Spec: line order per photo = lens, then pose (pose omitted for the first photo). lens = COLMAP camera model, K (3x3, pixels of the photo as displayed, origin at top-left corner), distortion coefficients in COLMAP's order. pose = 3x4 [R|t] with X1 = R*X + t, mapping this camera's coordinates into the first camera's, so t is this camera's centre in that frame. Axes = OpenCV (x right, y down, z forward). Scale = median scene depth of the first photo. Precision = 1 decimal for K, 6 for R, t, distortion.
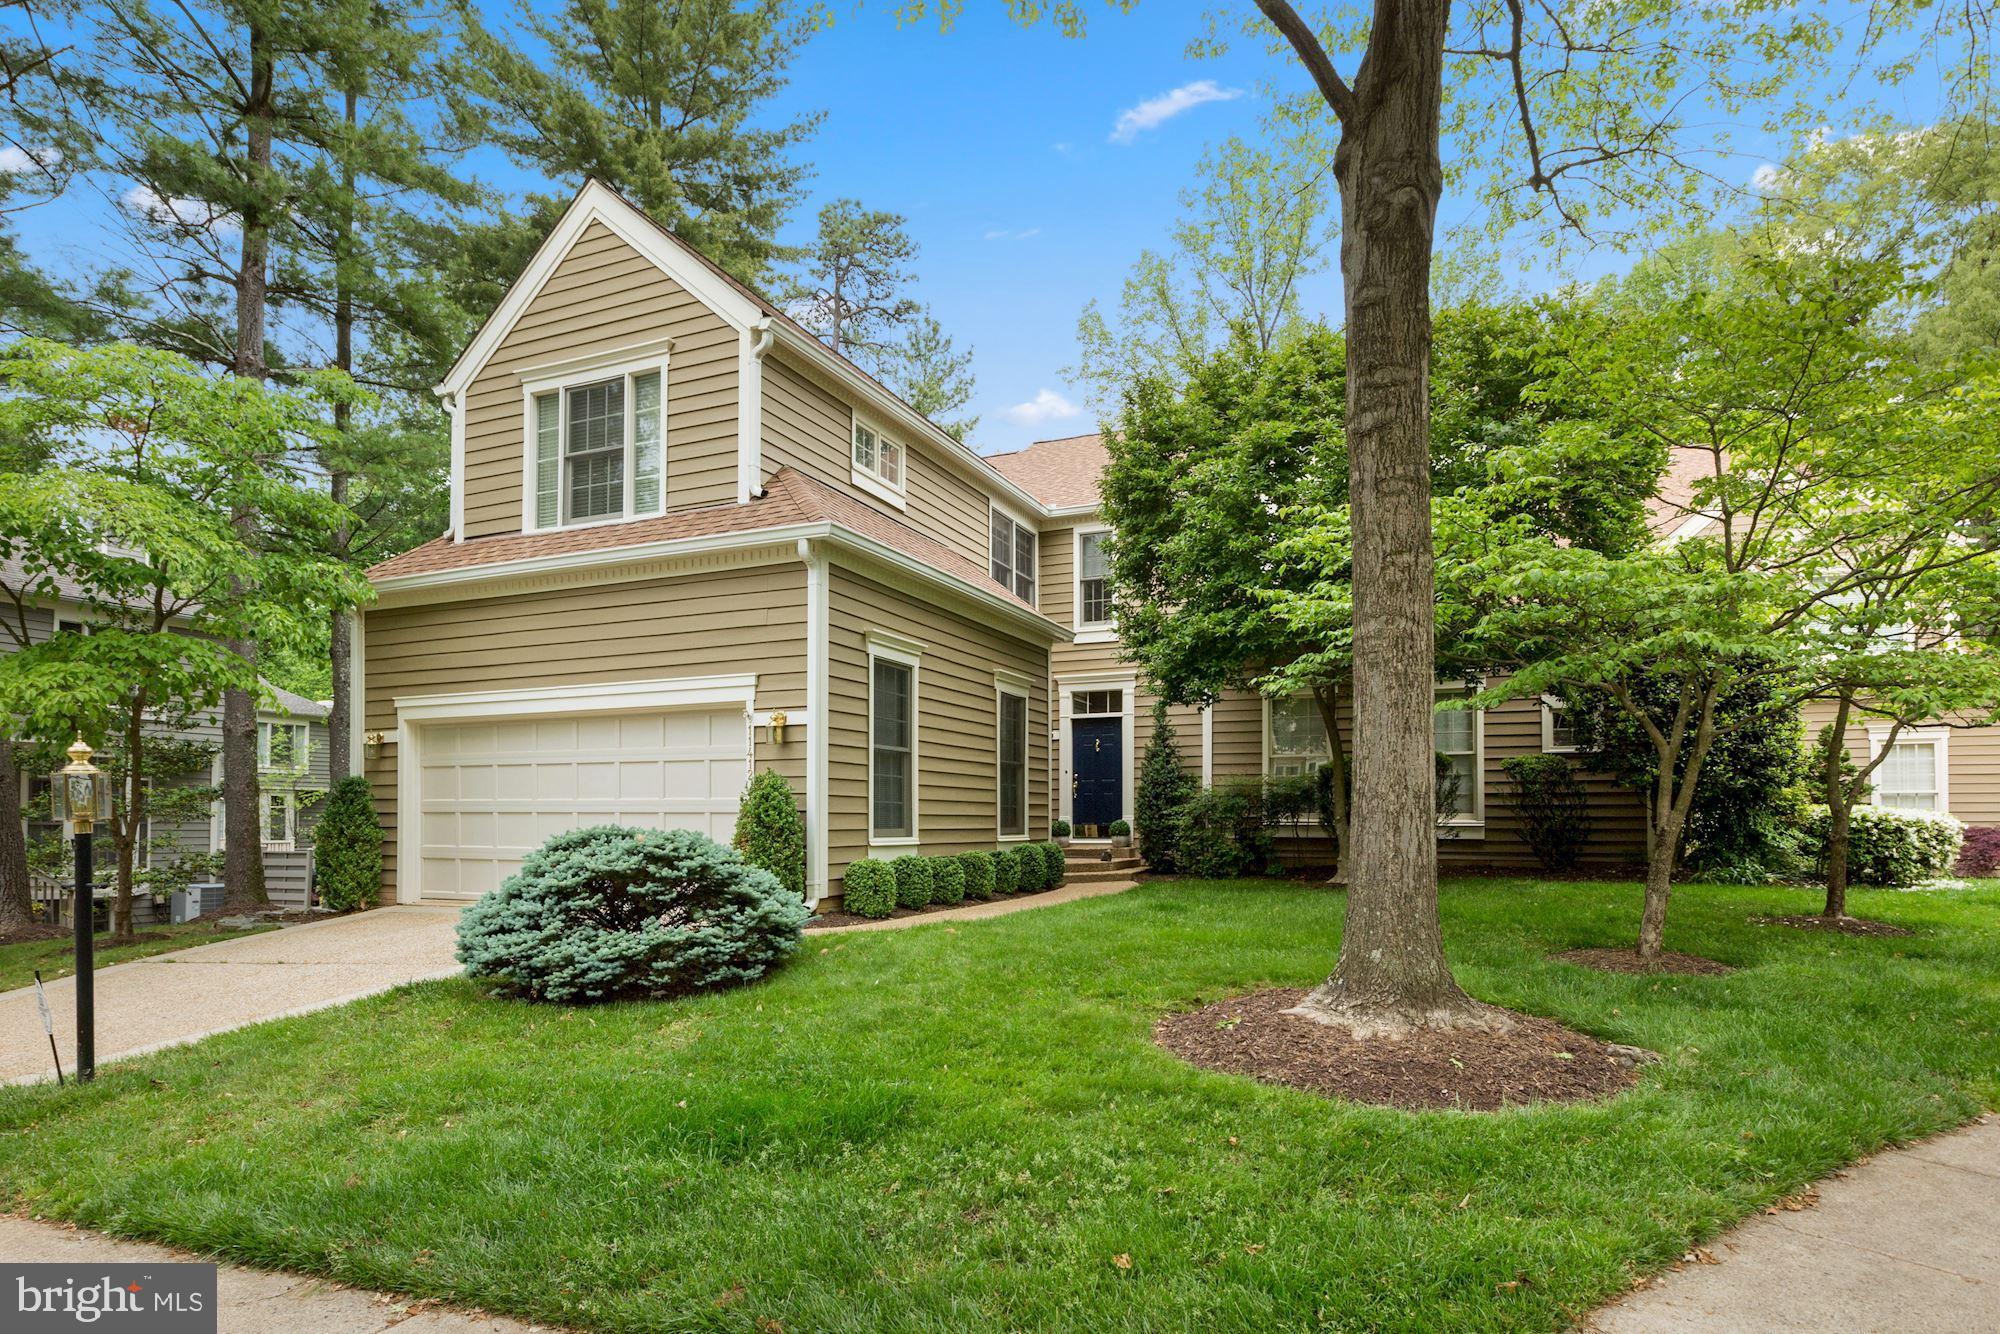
lens RADIAL K [[989.4, 0, 999.7], [0, 989.4, 699.3], [0, 0, 1]] dist [0.001063, 0.000358]
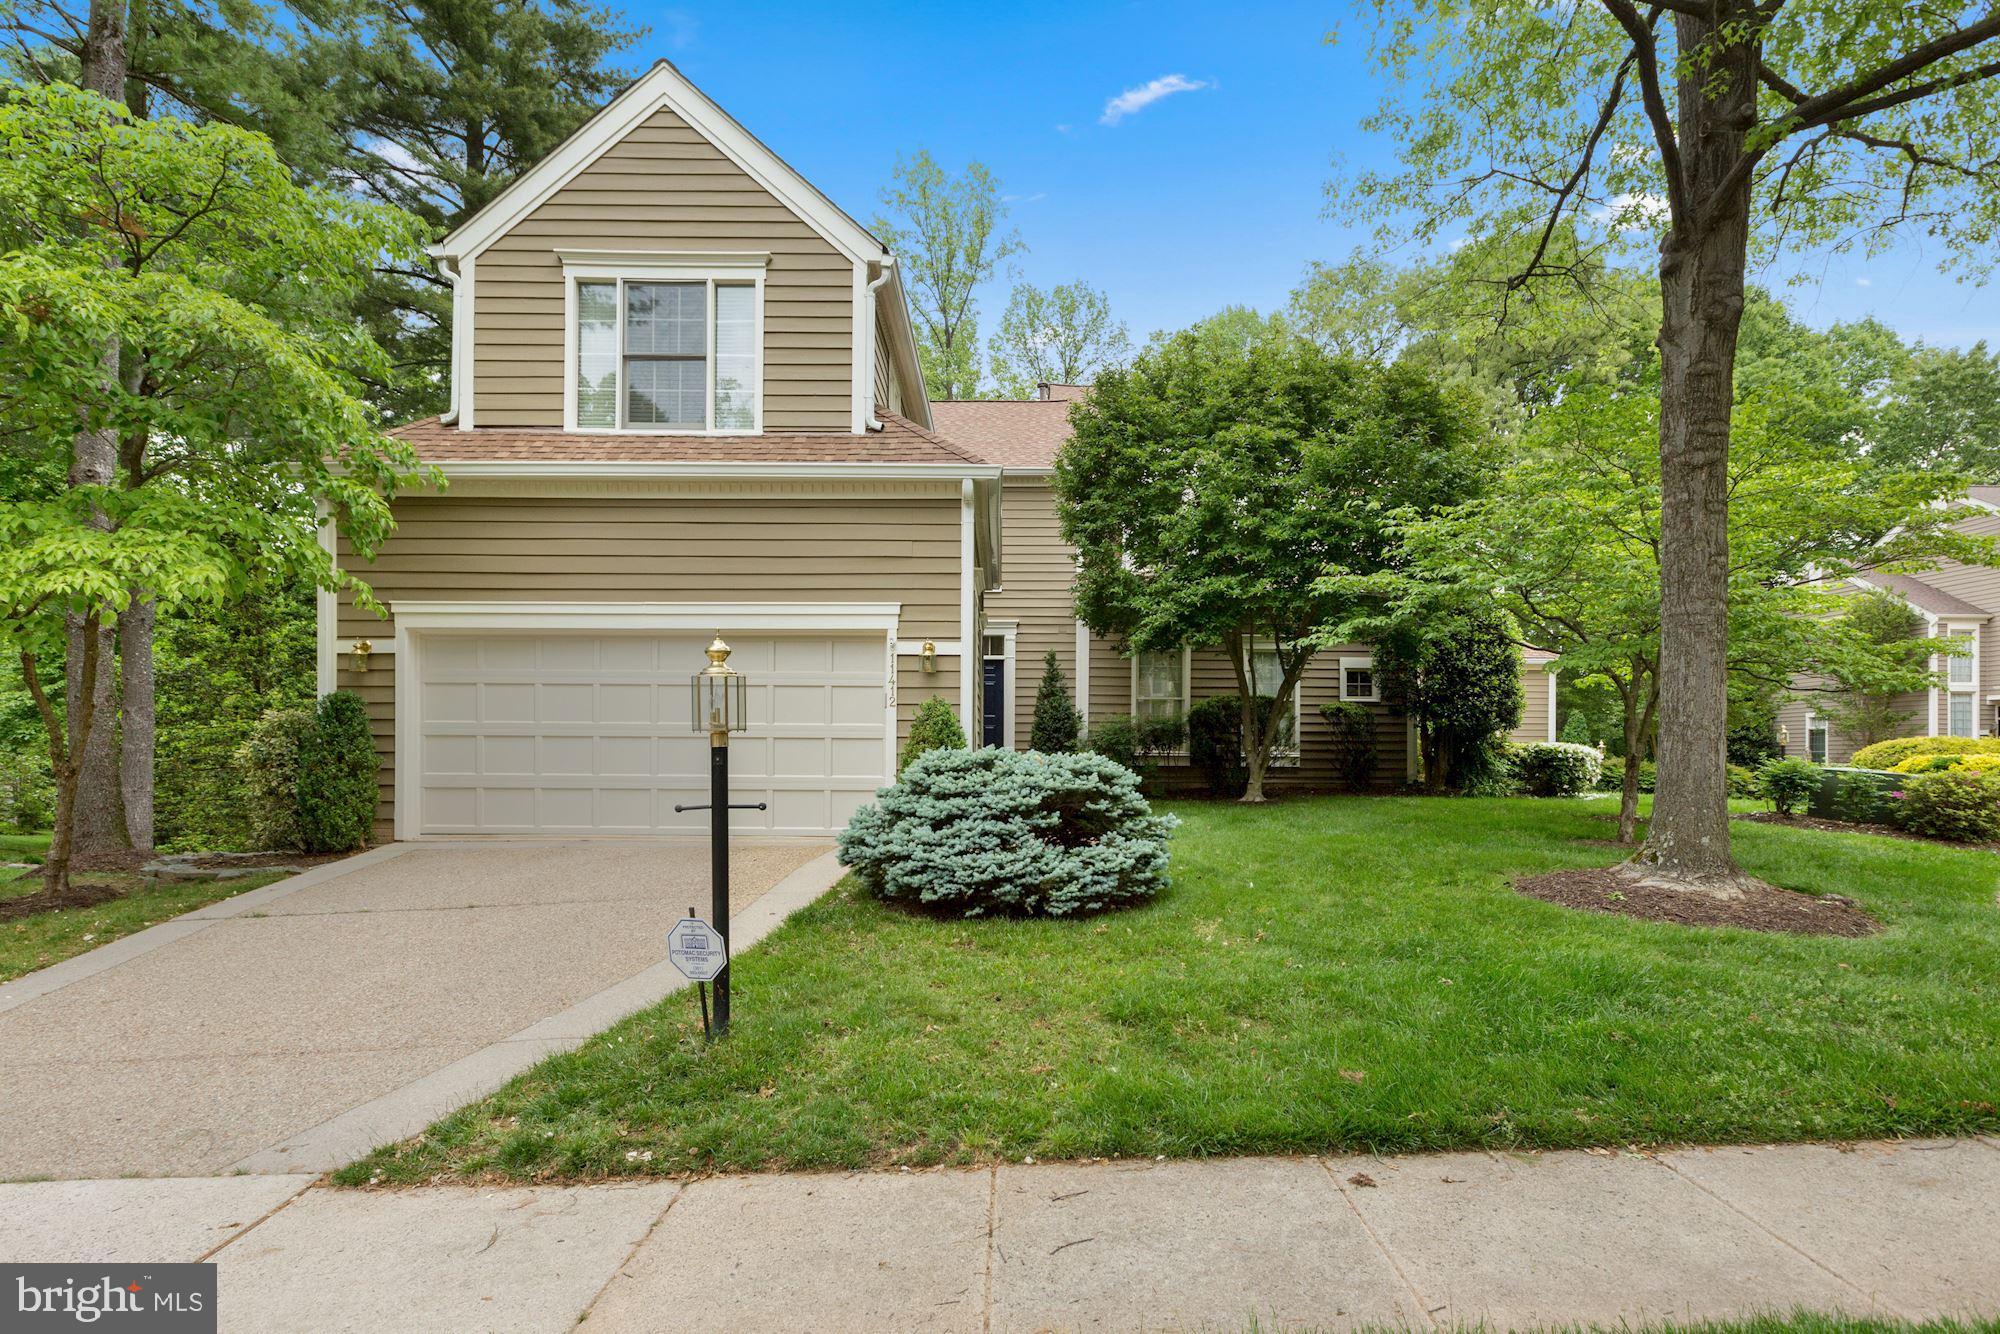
lens RADIAL K [[902.8, 0, 984.3], [0, 902.8, 657.2], [0, 0, 1]] dist [0.002082, 0.000320]
pose [[0.925761, 0.044815, 0.375445, -0.446409], [-0.049812, 0.998752, 0.003609, 0.019105], [-0.374815, -0.022043, 0.926838, 0.084772]]
